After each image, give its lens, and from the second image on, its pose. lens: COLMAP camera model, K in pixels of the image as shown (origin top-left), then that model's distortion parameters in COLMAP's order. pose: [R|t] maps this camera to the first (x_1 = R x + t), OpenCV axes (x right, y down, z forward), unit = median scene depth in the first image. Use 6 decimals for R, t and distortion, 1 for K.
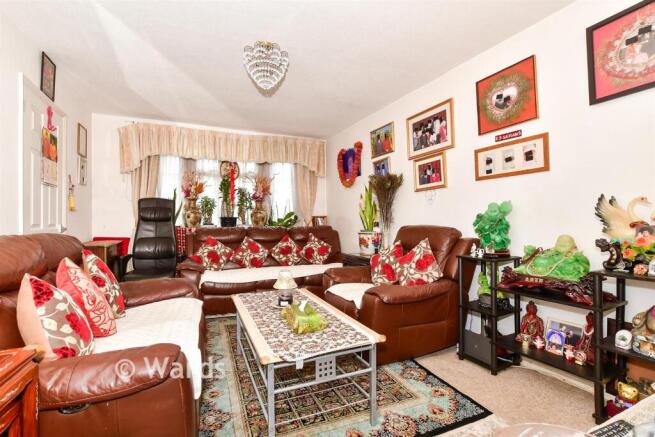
lens RADIAL K [[303.6, 0, 327.2], [0, 303.6, 217.4], [0, 0, 1]] dist [-0.002837, 0.000019]
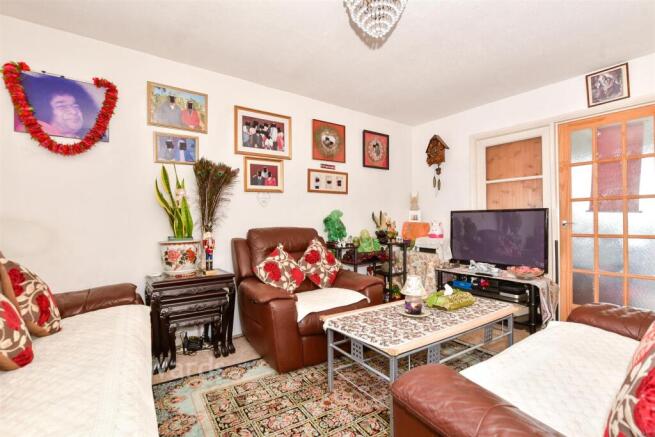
lens RADIAL K [[303.6, 0, 327.8], [0, 303.6, 217.5], [0, 0, 1]] dist [-0.002837, 0.000019]
pose [[-0.176965, 0.009853, 0.984168, -0.731652], [-0.007313, 0.999909, -0.011325, 0.003718], [-0.984190, -0.009201, -0.176877, 1.028017]]
